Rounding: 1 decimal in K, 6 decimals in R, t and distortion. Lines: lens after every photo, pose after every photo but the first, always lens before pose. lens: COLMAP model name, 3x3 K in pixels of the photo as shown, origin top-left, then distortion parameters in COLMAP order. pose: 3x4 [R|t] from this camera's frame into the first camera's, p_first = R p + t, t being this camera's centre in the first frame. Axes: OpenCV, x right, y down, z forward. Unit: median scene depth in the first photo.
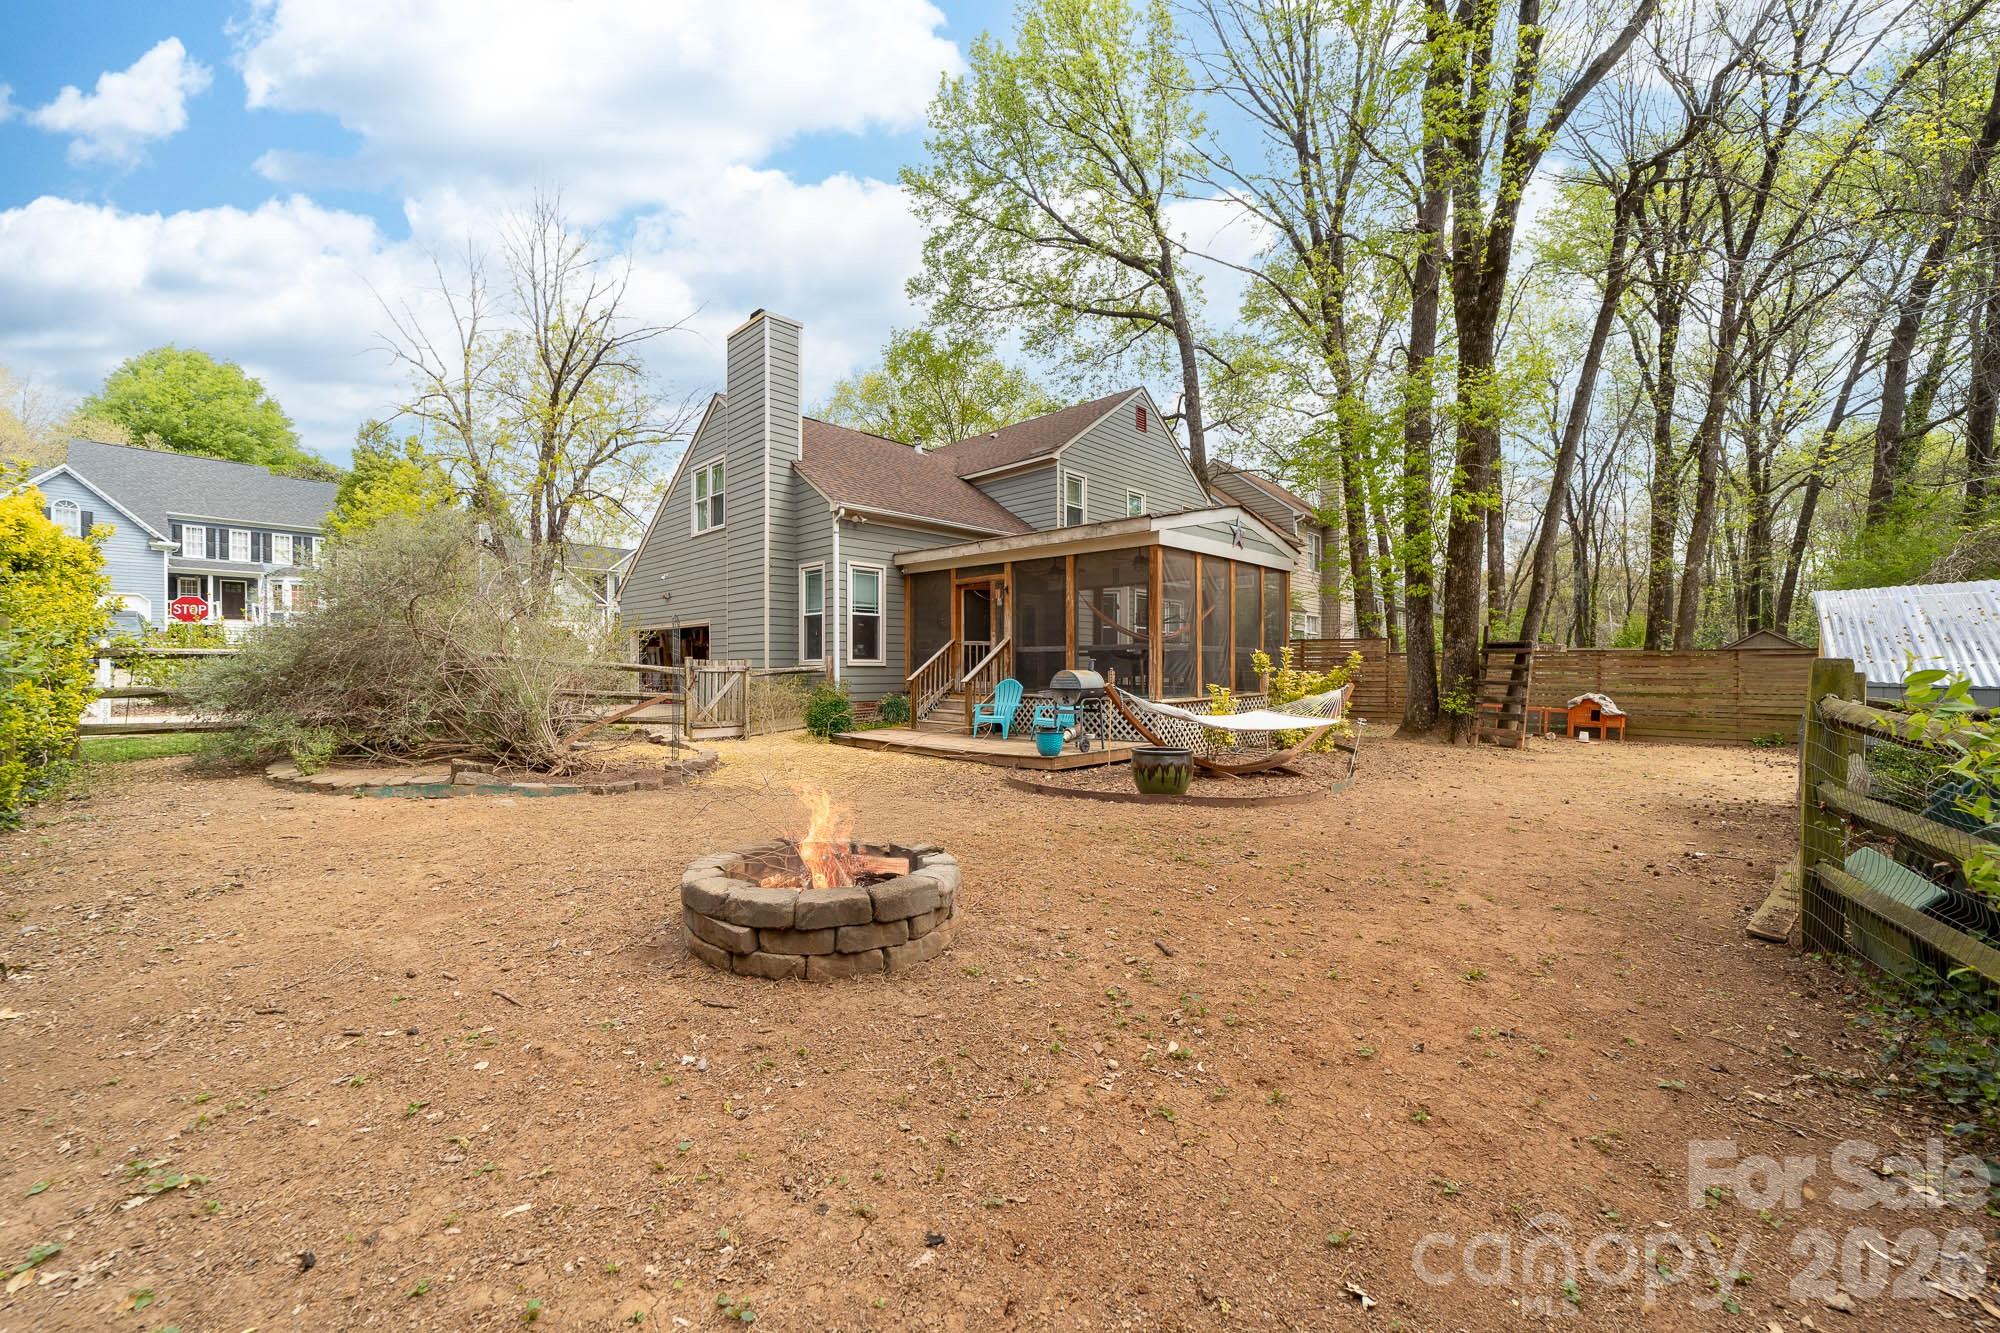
lens RADIAL K [[830.0, 0, 990.0], [0, 830.0, 658.2], [0, 0, 1]] dist [-0.005759, -0.000285]
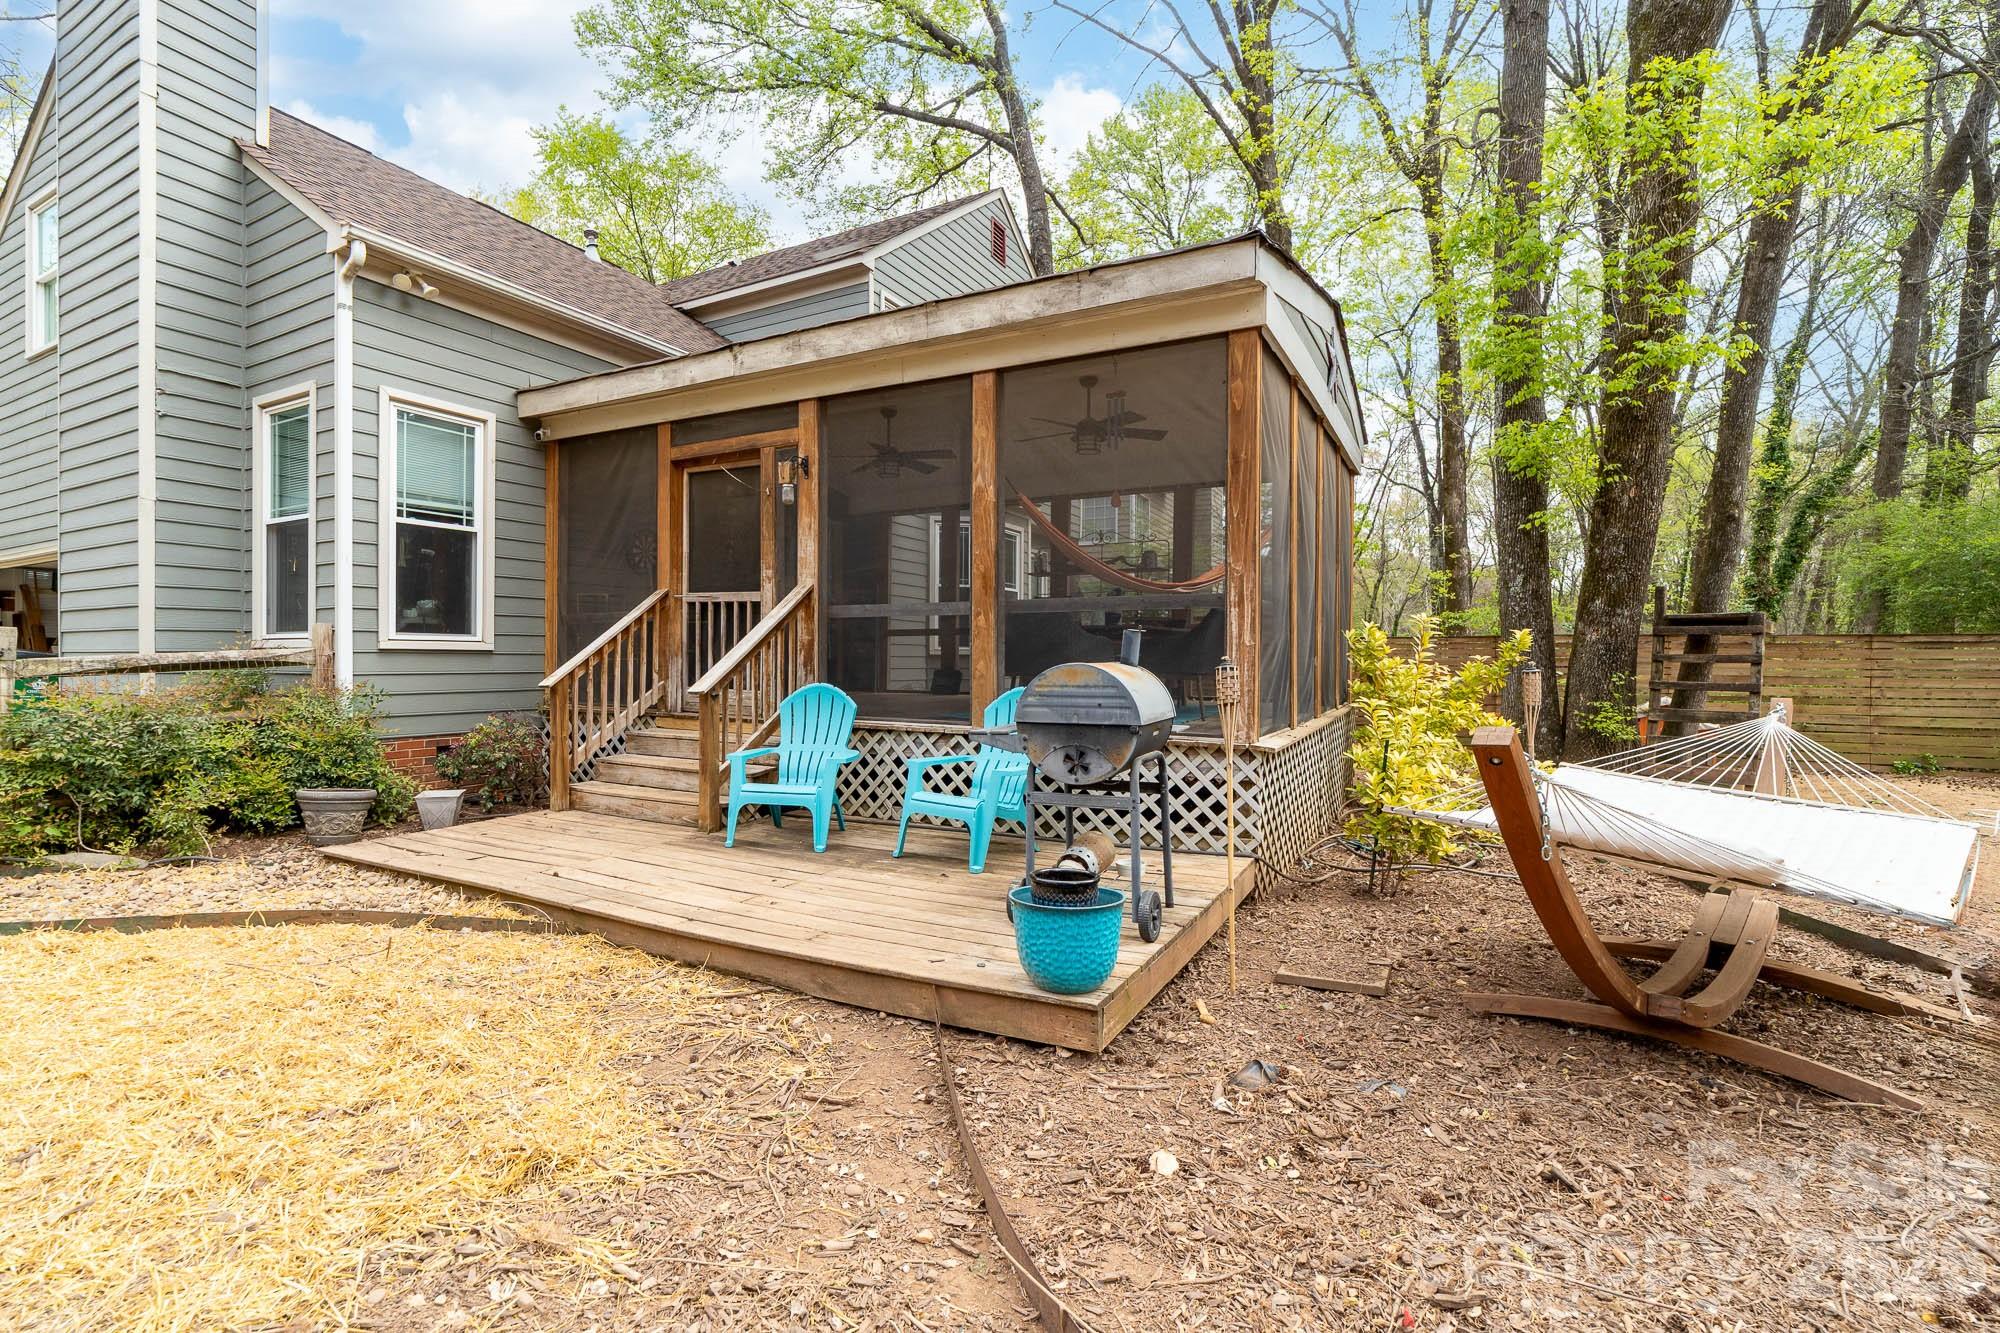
lens RADIAL K [[830.0, 0, 990.0], [0, 830.0, 658.2], [0, 0, 1]] dist [-0.005759, -0.000285]
pose [[0.942022, 0.003947, 0.335528, -0.028504], [-0.007036, 0.999943, 0.007989, 0.008375], [-0.335478, -0.009887, 0.941996, 0.529255]]
